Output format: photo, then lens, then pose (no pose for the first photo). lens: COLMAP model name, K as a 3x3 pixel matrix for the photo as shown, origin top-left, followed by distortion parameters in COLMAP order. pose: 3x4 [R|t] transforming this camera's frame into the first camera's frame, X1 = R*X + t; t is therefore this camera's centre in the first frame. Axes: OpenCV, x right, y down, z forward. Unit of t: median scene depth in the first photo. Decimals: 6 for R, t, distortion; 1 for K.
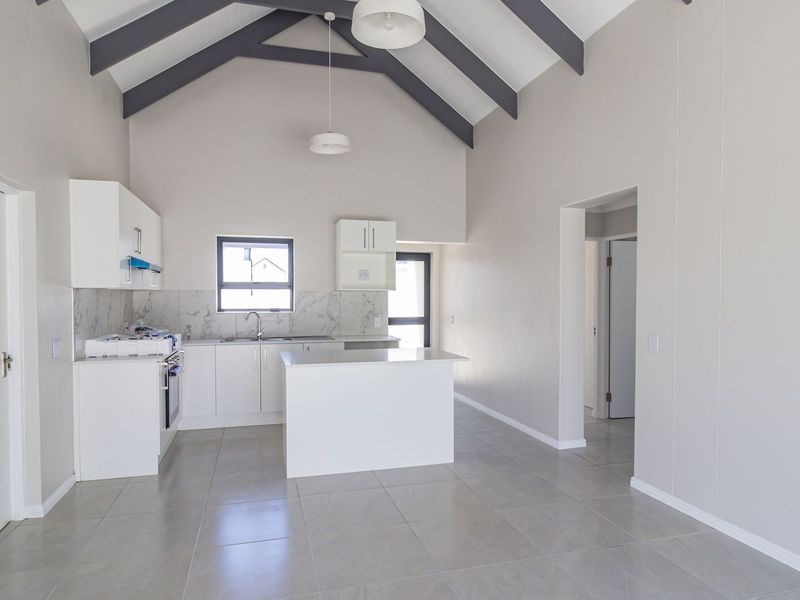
lens RADIAL K [[516.8, 0, 406.7], [0, 516.8, 303.8], [0, 0, 1]] dist [-0.006415, 0.006254]
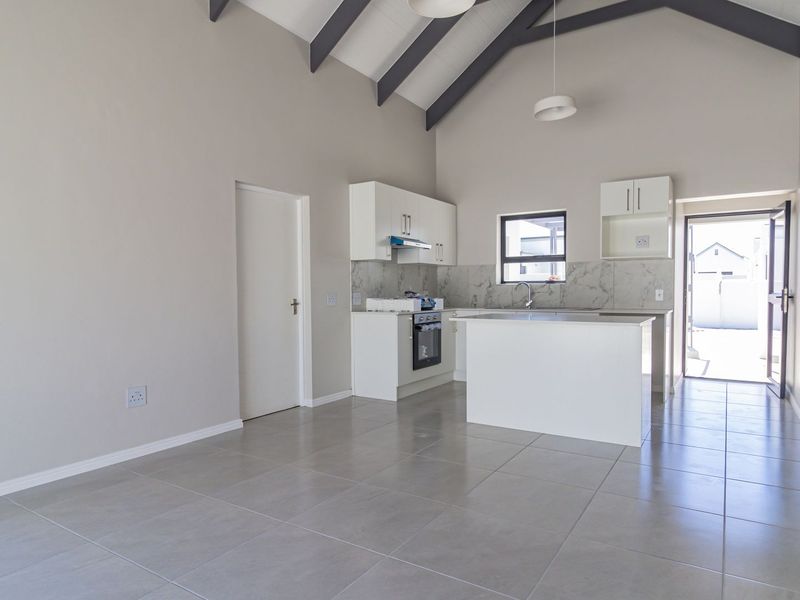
lens RADIAL K [[516.8, 0, 401.4], [0, 516.8, 302.3], [0, 0, 1]] dist [-0.006415, 0.006254]
pose [[0.657759, 0.014163, -0.753095, 0.334405], [-0.006477, 0.999893, 0.013147, 0.041981], [0.753200, -0.003770, 0.657781, 0.102376]]
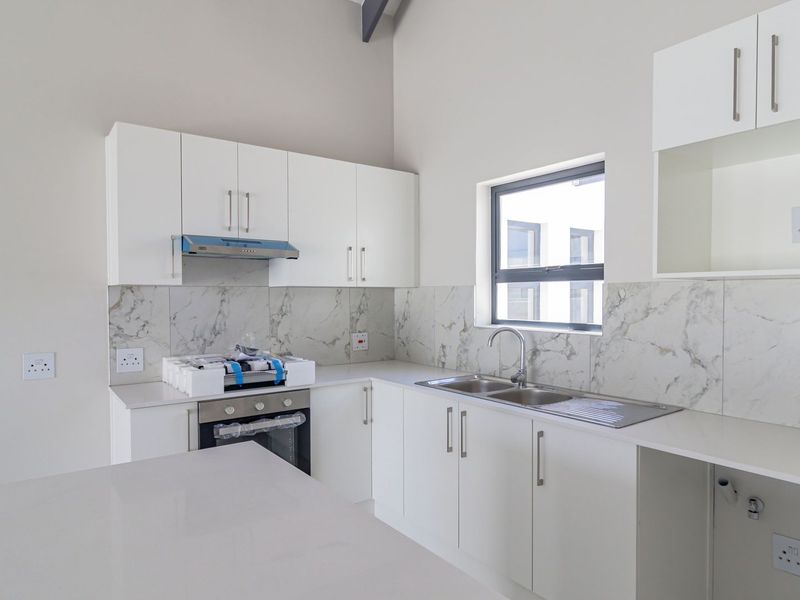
lens RADIAL K [[516.8, 0, 398.1], [0, 516.8, 303.5], [0, 0, 1]] dist [-0.006415, 0.006254]
pose [[0.332759, 0.014345, -0.942903, 0.116601], [-0.011474, 0.999872, 0.011163, -0.011726], [0.942942, 0.007104, 0.332881, 0.724100]]
